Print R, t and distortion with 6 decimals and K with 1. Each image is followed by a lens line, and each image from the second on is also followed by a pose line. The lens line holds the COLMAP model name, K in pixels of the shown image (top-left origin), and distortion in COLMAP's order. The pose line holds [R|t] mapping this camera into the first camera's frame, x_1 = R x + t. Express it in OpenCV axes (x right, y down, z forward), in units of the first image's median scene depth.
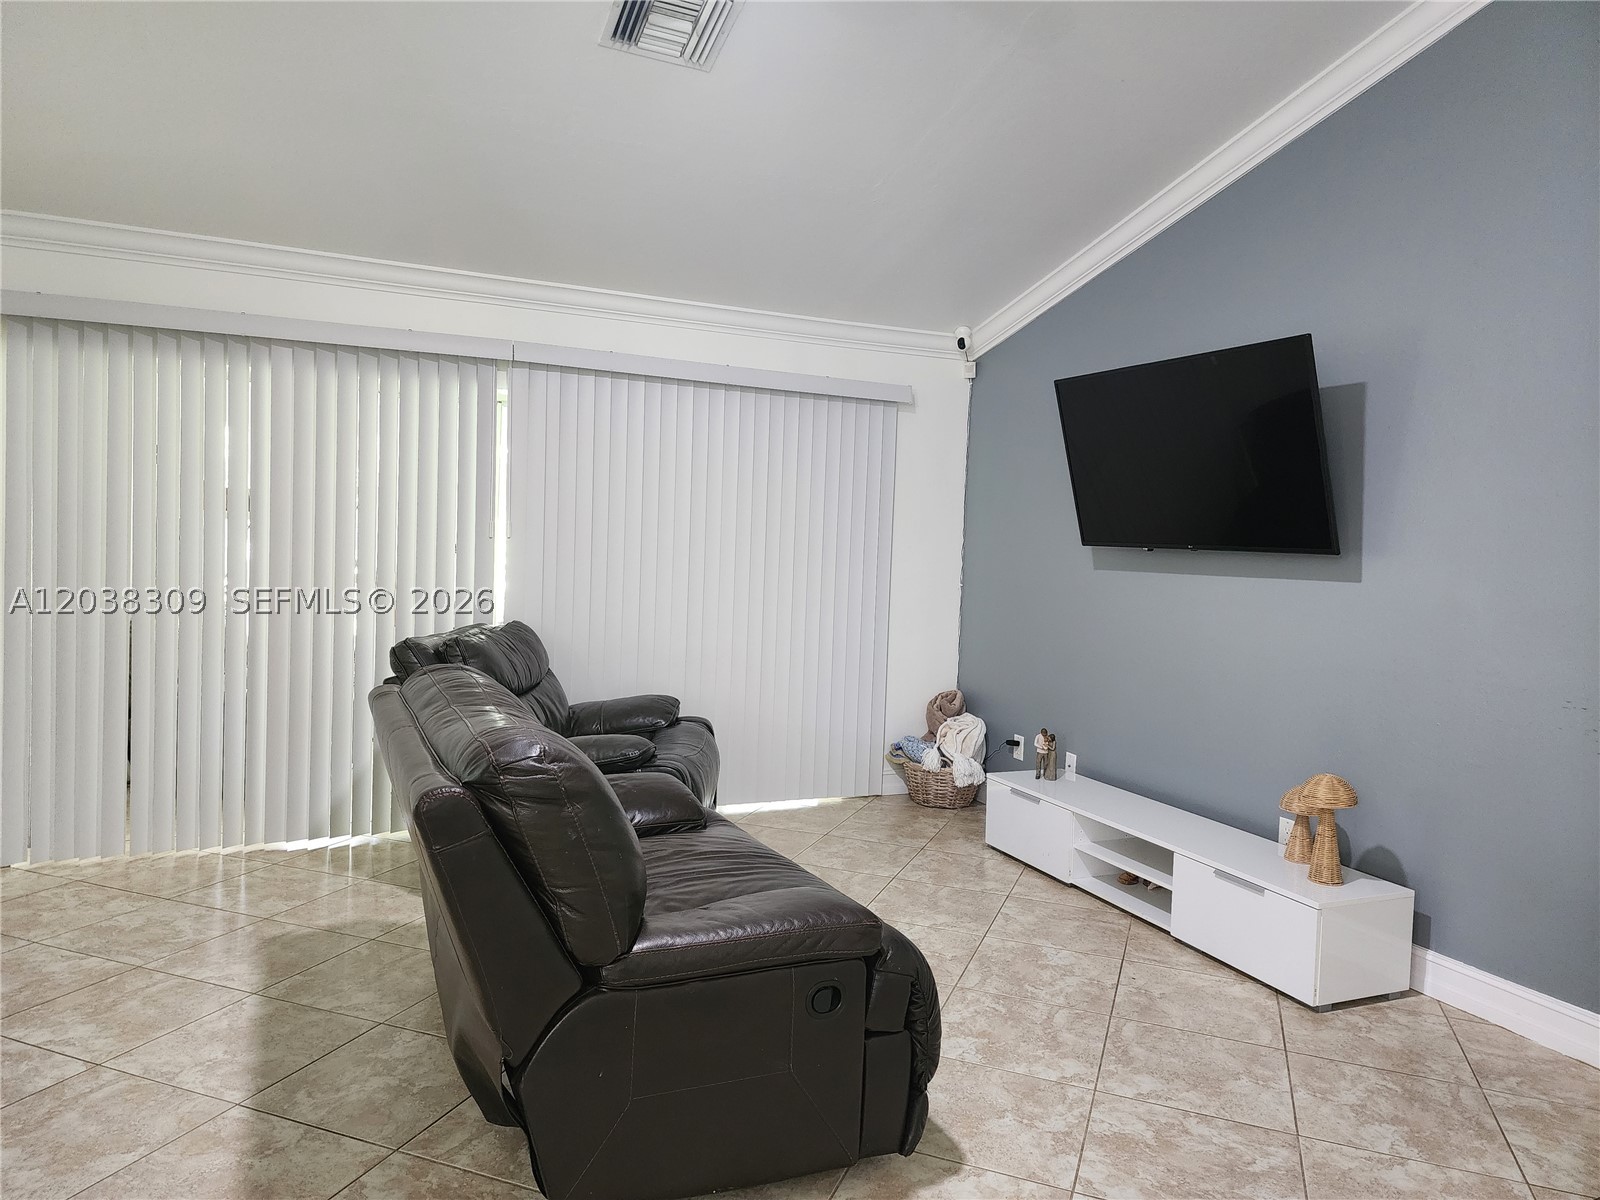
lens RADIAL K [[1069.2, 0, 794.6], [0, 1069.2, 589.5], [0, 0, 1]] dist [0.078026, -0.062580]
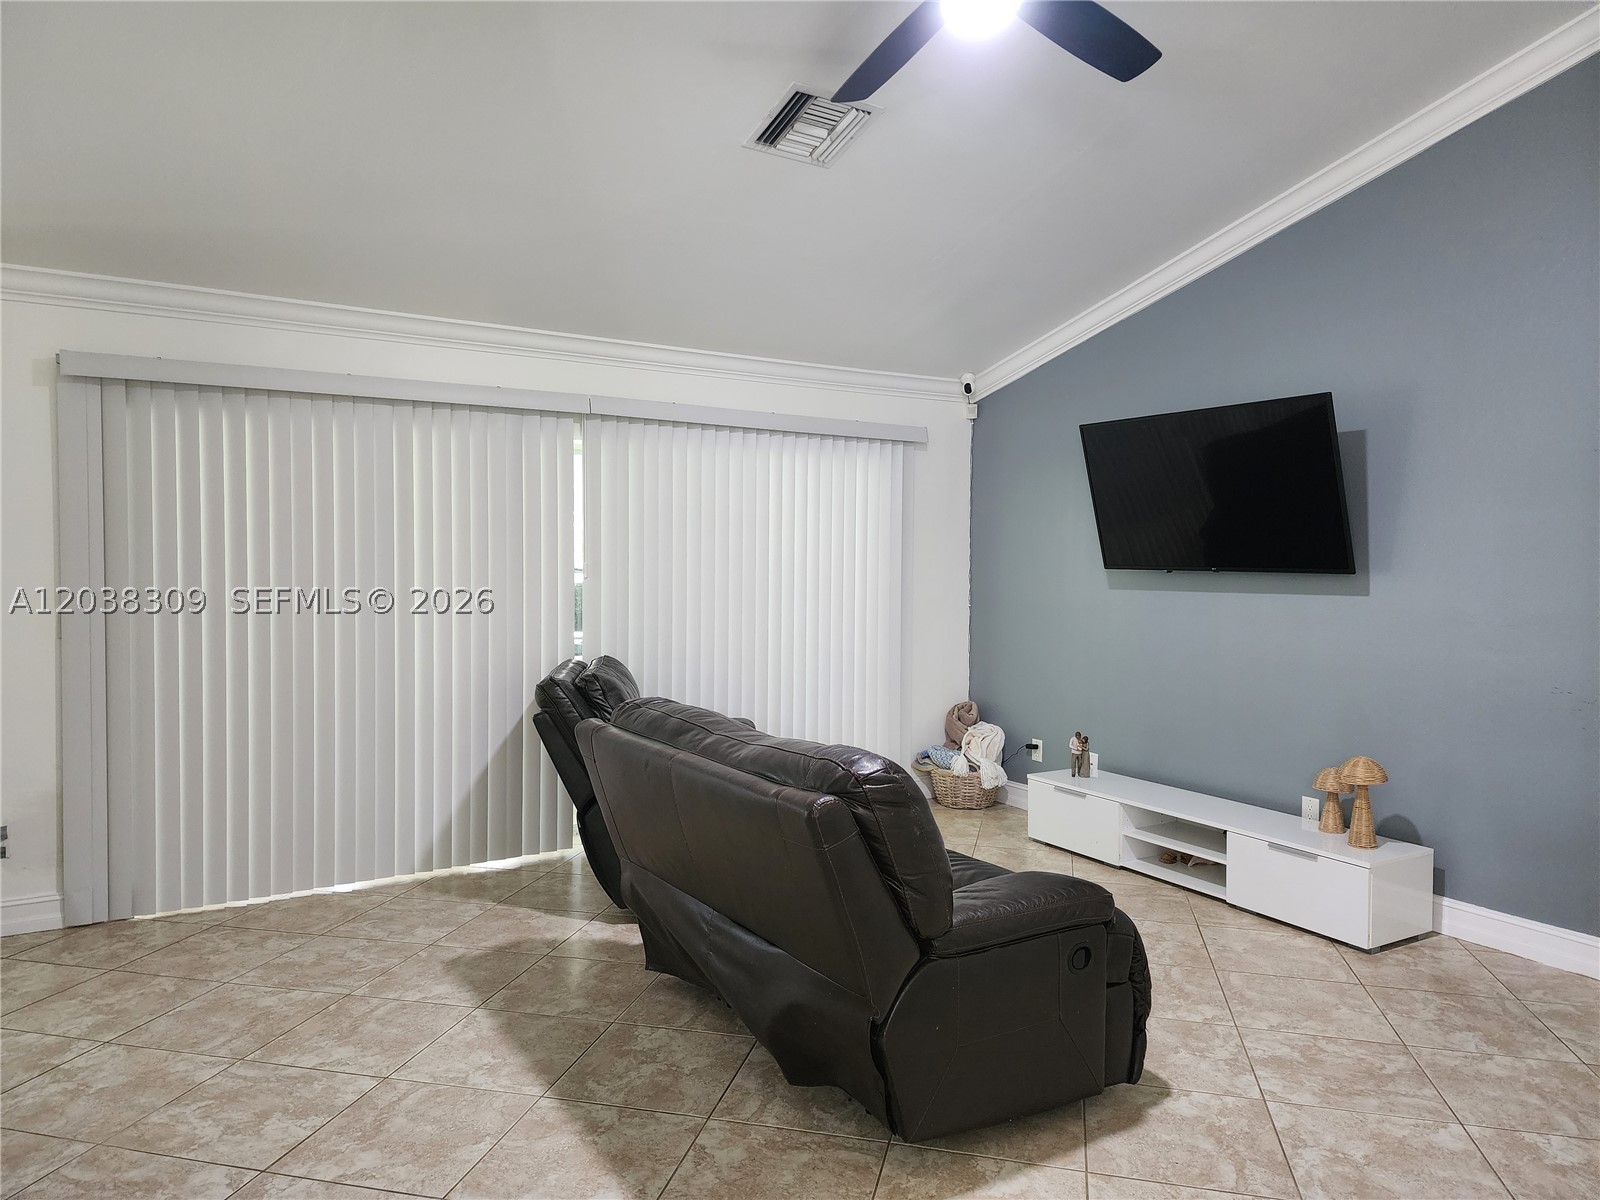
lens RADIAL K [[1069.2, 0, 799.3], [0, 1069.2, 590.6], [0, 0, 1]] dist [0.078026, -0.062580]
pose [[0.990769, -0.033005, 0.131480, -0.282276], [0.034906, 0.999316, -0.012181, -0.021402], [-0.130988, 0.016658, 0.991244, -0.117649]]
